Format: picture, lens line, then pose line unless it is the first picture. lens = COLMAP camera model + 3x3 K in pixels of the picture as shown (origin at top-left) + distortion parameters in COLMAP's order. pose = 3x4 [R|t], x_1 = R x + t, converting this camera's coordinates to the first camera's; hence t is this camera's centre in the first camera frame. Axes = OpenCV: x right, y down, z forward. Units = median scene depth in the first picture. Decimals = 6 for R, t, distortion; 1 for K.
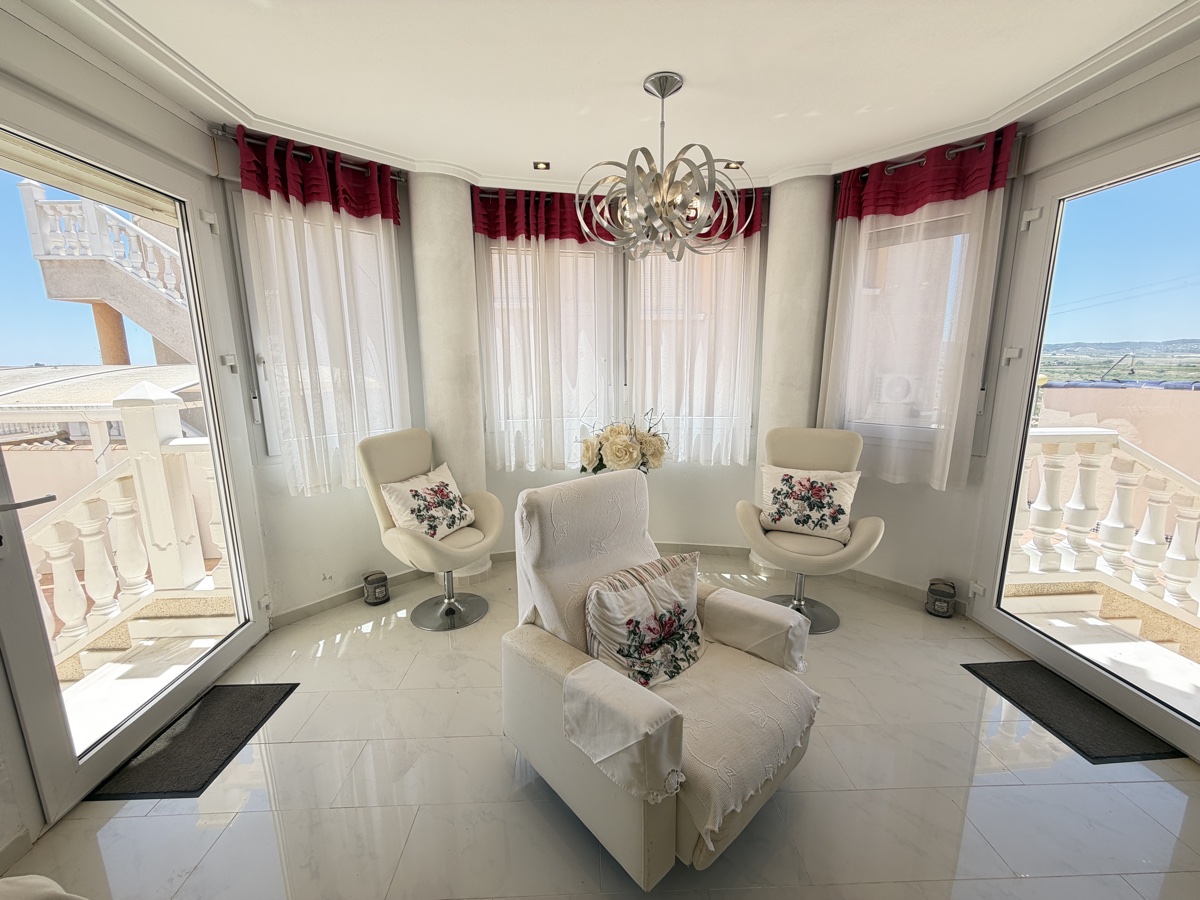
lens RADIAL K [[479.3, 0, 601.2], [0, 479.3, 452.4], [0, 0, 1]] dist [0.000622, -0.000349]
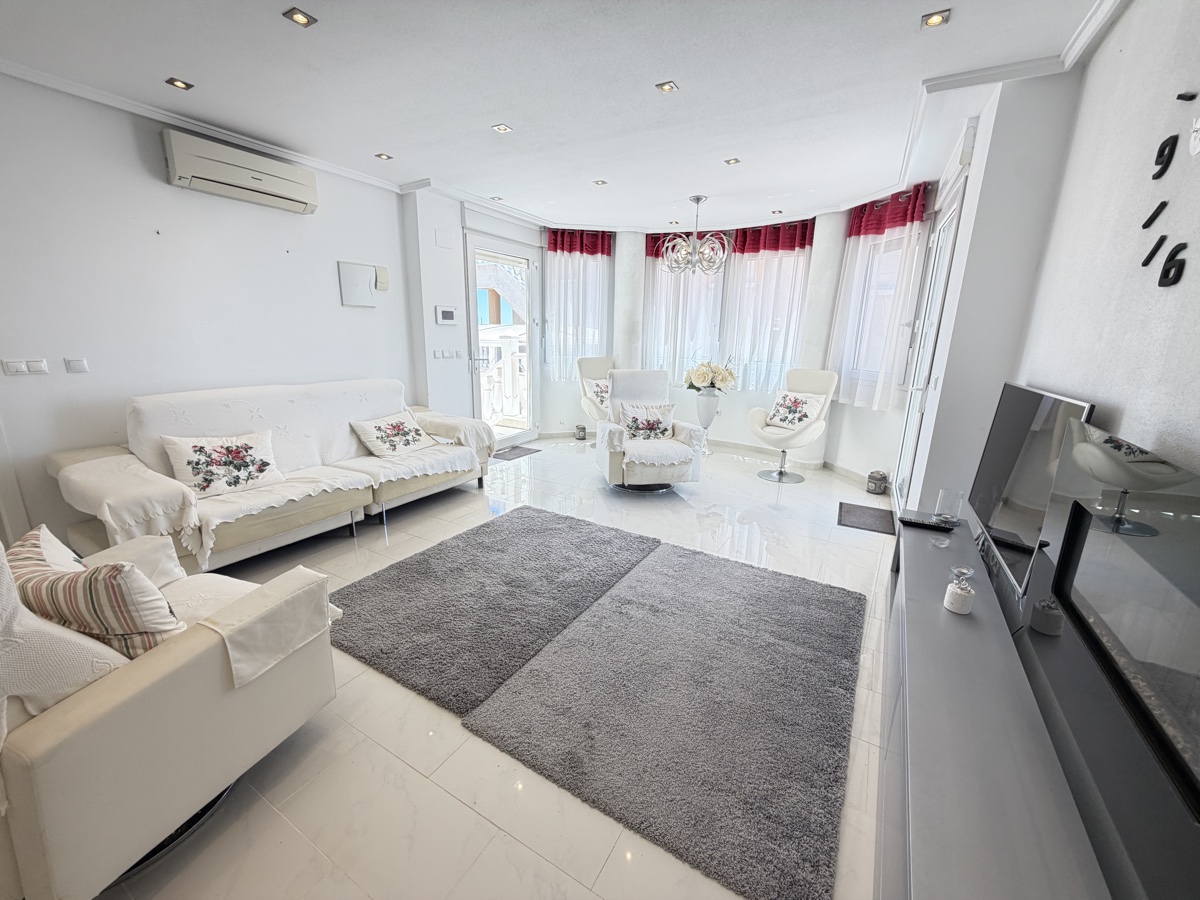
lens RADIAL K [[479.3, 0, 599.2], [0, 479.3, 450.8], [0, 0, 1]] dist [0.000622, -0.000349]
pose [[0.844755, 0.153771, -0.512584, 0.772973], [-0.126546, 0.988062, 0.087858, 0.188693], [0.519975, -0.009353, 0.854130, -0.844723]]
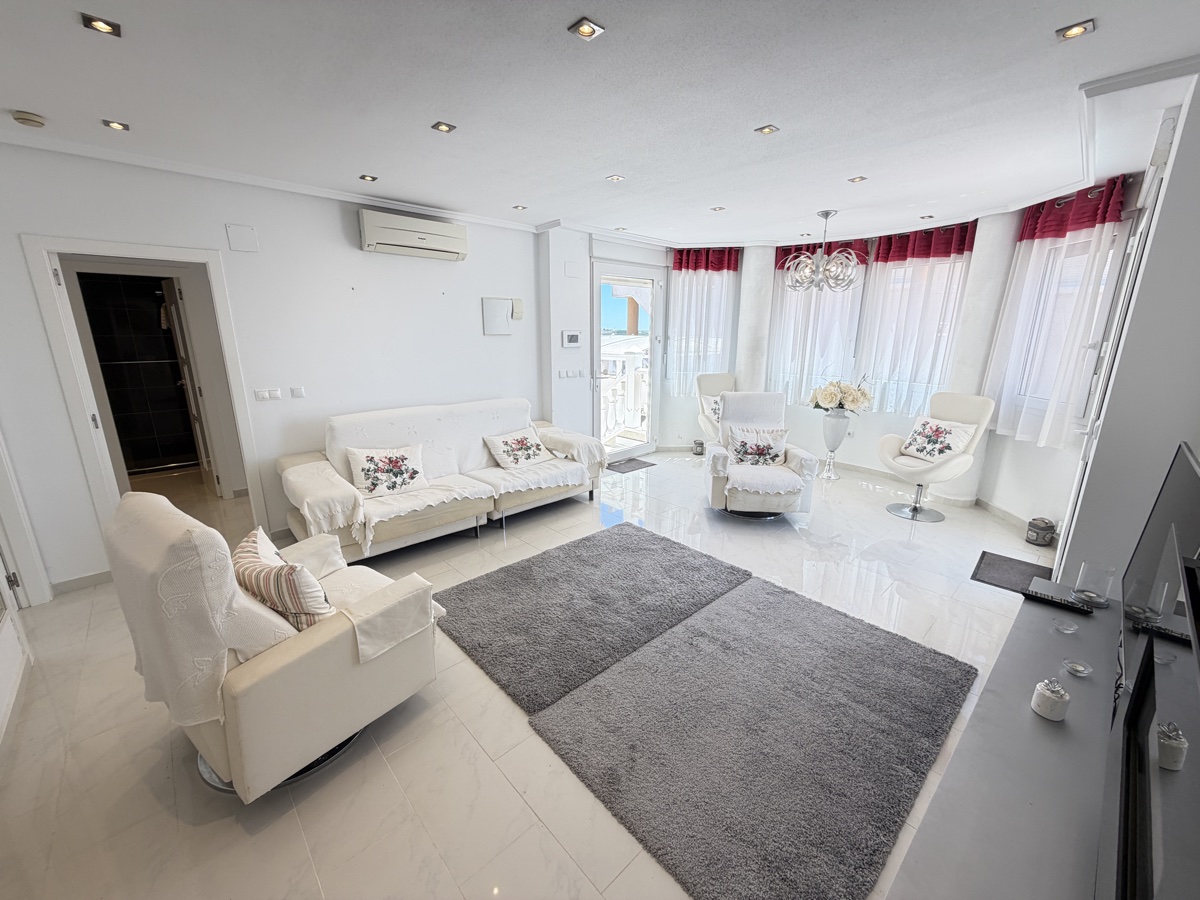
lens RADIAL K [[479.3, 0, 598.5], [0, 479.3, 451.0], [0, 0, 1]] dist [0.000622, -0.000349]
pose [[0.654640, 0.195708, -0.730168, 0.882302], [-0.147730, 0.980403, 0.130330, 0.099281], [0.741365, 0.022548, 0.670723, -0.829522]]
